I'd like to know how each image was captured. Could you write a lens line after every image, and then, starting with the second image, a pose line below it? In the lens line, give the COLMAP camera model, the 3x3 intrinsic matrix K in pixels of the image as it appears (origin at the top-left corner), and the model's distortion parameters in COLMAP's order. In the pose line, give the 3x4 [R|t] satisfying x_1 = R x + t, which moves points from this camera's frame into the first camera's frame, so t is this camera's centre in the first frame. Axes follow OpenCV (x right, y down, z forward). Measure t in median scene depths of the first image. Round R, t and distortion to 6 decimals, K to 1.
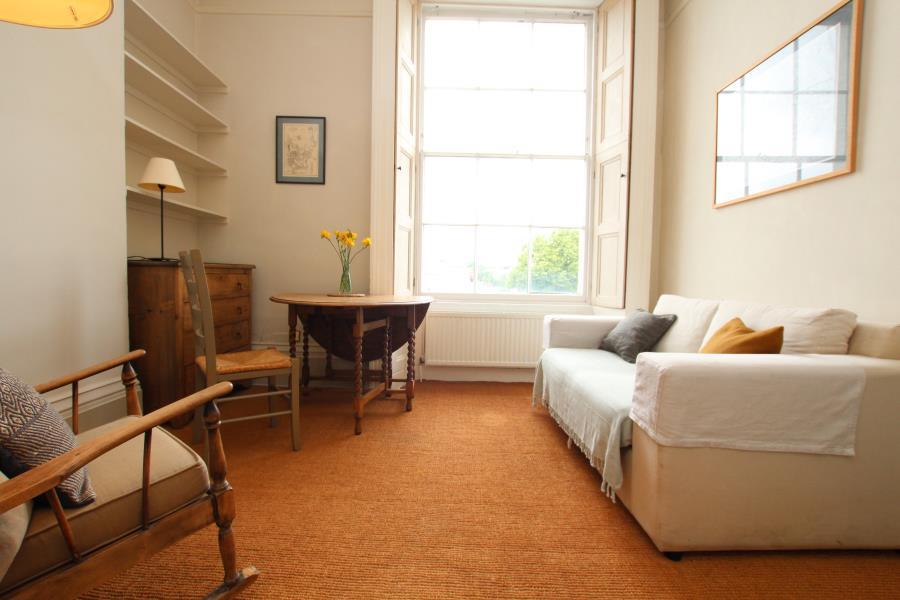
lens RADIAL K [[424.9, 0, 450.8], [0, 424.9, 295.8], [0, 0, 1]] dist [-0.030124, 0.001593]
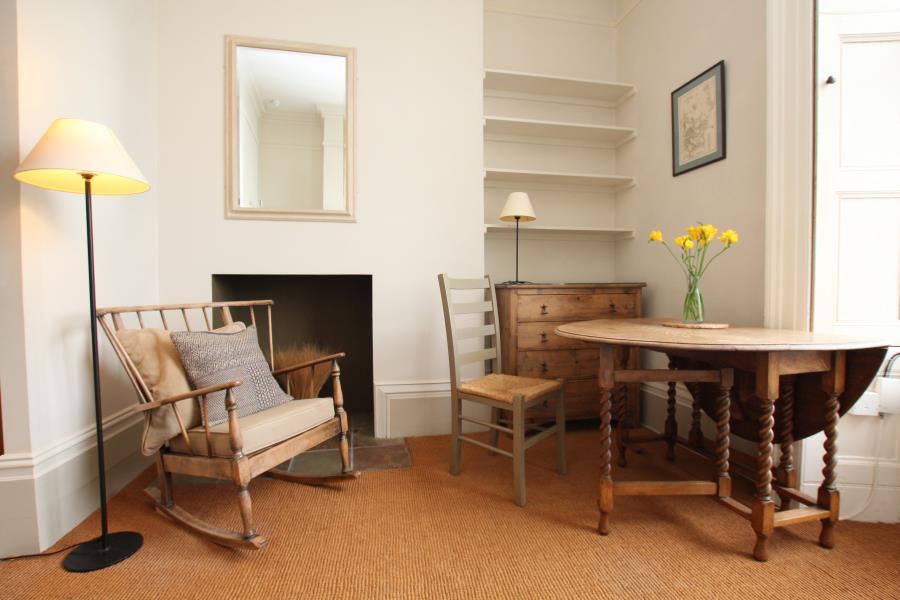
lens RADIAL K [[424.9, 0, 450.8], [0, 424.9, 295.8], [0, 0, 1]] dist [-0.030124, 0.001593]
pose [[0.142127, -0.009361, -0.989804, 0.305576], [-0.035899, 0.999249, -0.014605, -0.021223], [0.989197, 0.037609, 0.141684, 0.502485]]
